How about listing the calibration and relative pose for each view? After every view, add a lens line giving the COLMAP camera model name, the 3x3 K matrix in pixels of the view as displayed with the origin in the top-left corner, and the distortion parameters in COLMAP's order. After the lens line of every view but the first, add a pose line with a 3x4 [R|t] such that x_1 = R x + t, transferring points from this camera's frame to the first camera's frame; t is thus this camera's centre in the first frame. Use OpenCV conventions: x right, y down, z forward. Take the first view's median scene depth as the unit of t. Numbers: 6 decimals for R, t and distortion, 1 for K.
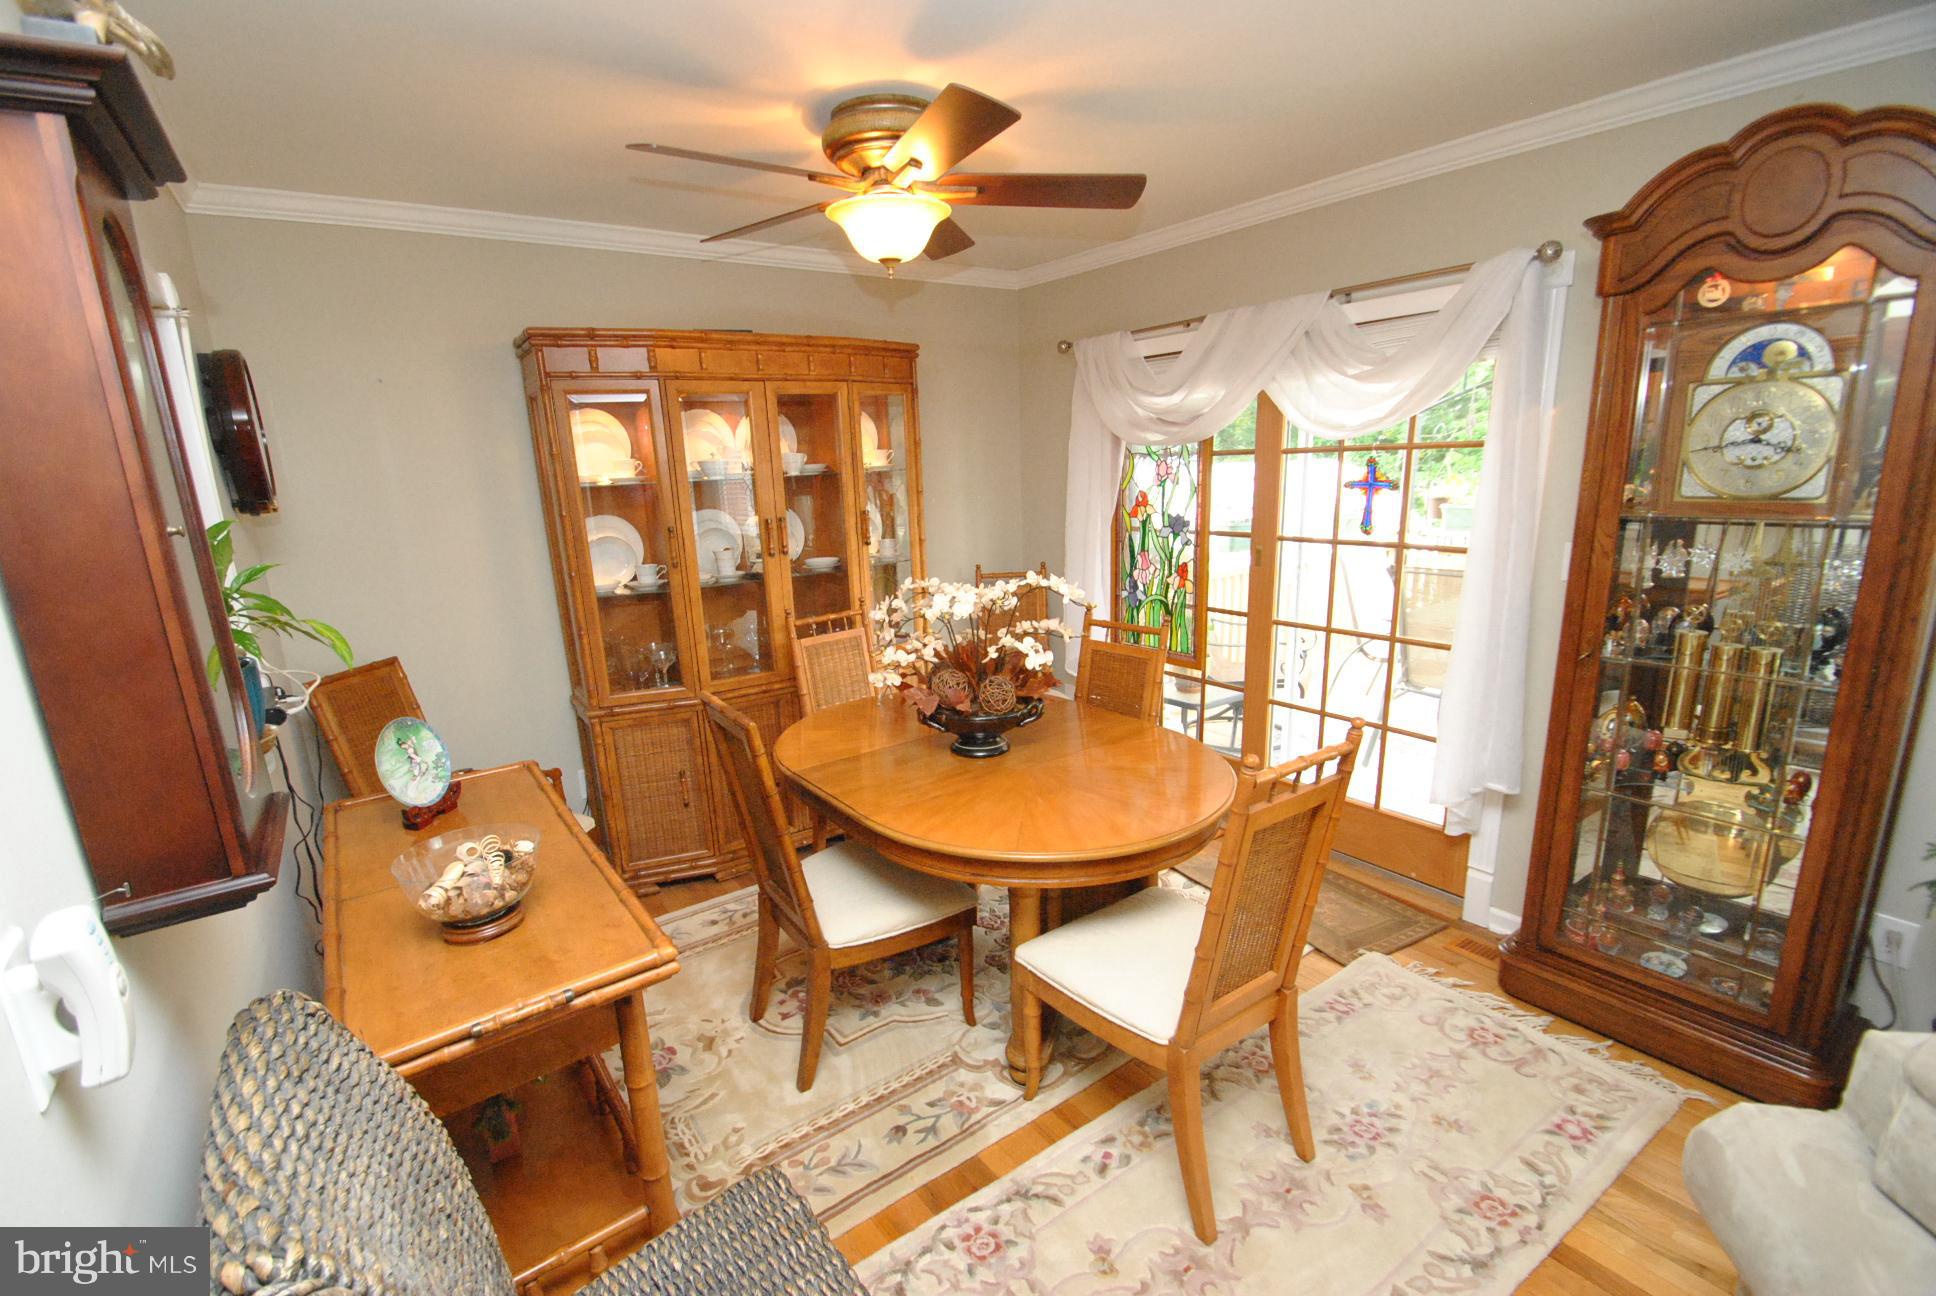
lens RADIAL K [[849.1, 0, 955.9], [0, 849.1, 655.2], [0, 0, 1]] dist [-0.000657, -0.001696]
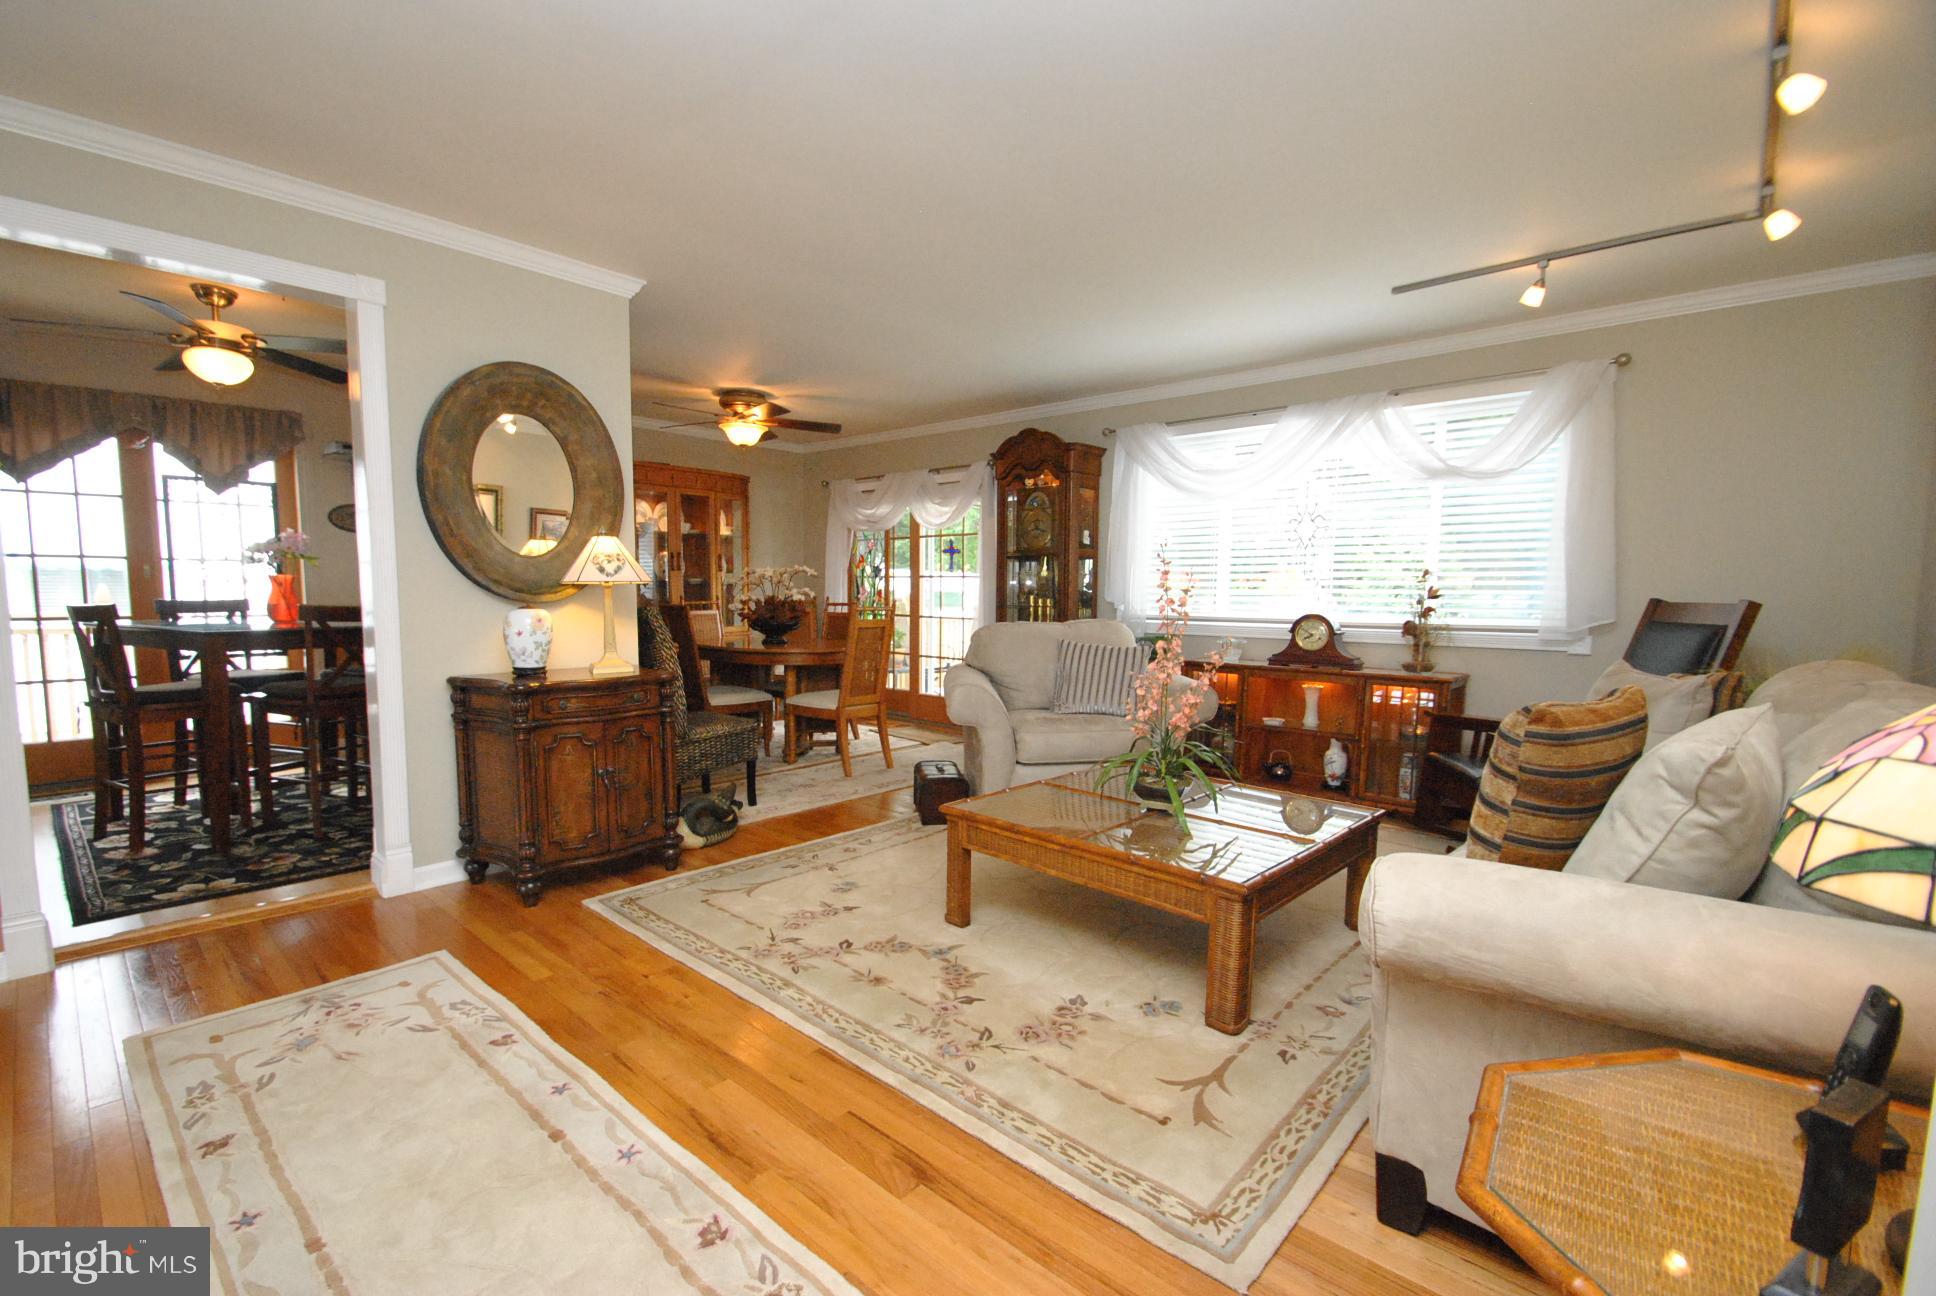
lens RADIAL K [[849.1, 0, 964.7], [0, 849.1, 680.3], [0, 0, 1]] dist [-0.000657, -0.001696]
pose [[0.973321, 0.026973, 0.227858, 0.006312], [0.001950, 0.992058, -0.125767, 0.414043], [-0.229441, 0.122856, 0.965538, -1.129845]]
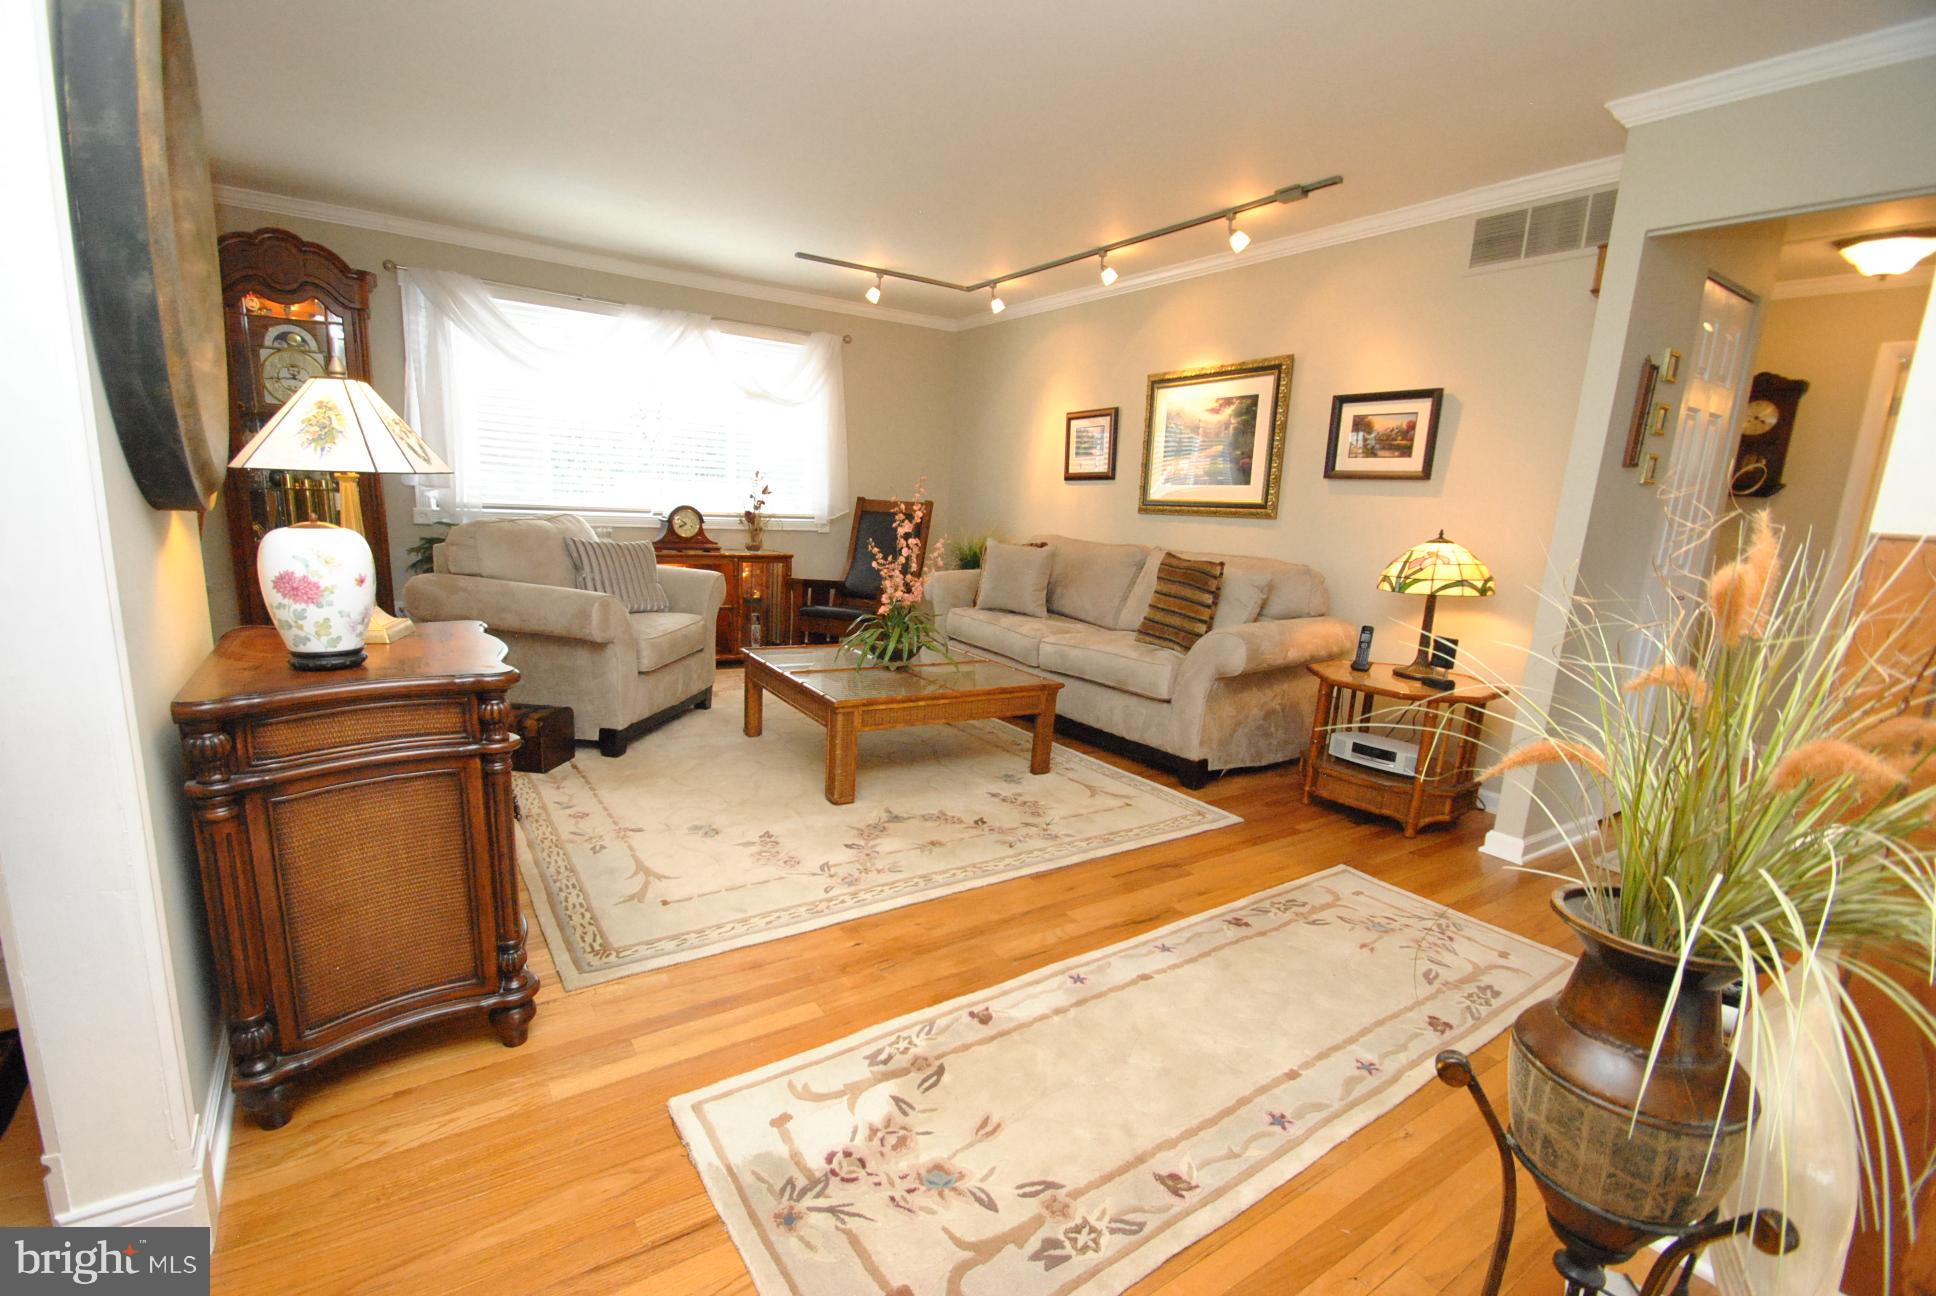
lens RADIAL K [[849.1, 0, 962.5], [0, 849.1, 646.8], [0, 0, 1]] dist [-0.000657, -0.001696]
pose [[0.003728, -0.125016, 0.992148, -0.781501], [0.180064, 0.976021, 0.122308, 0.278991], [-0.983648, 0.178194, 0.026150, -0.373145]]
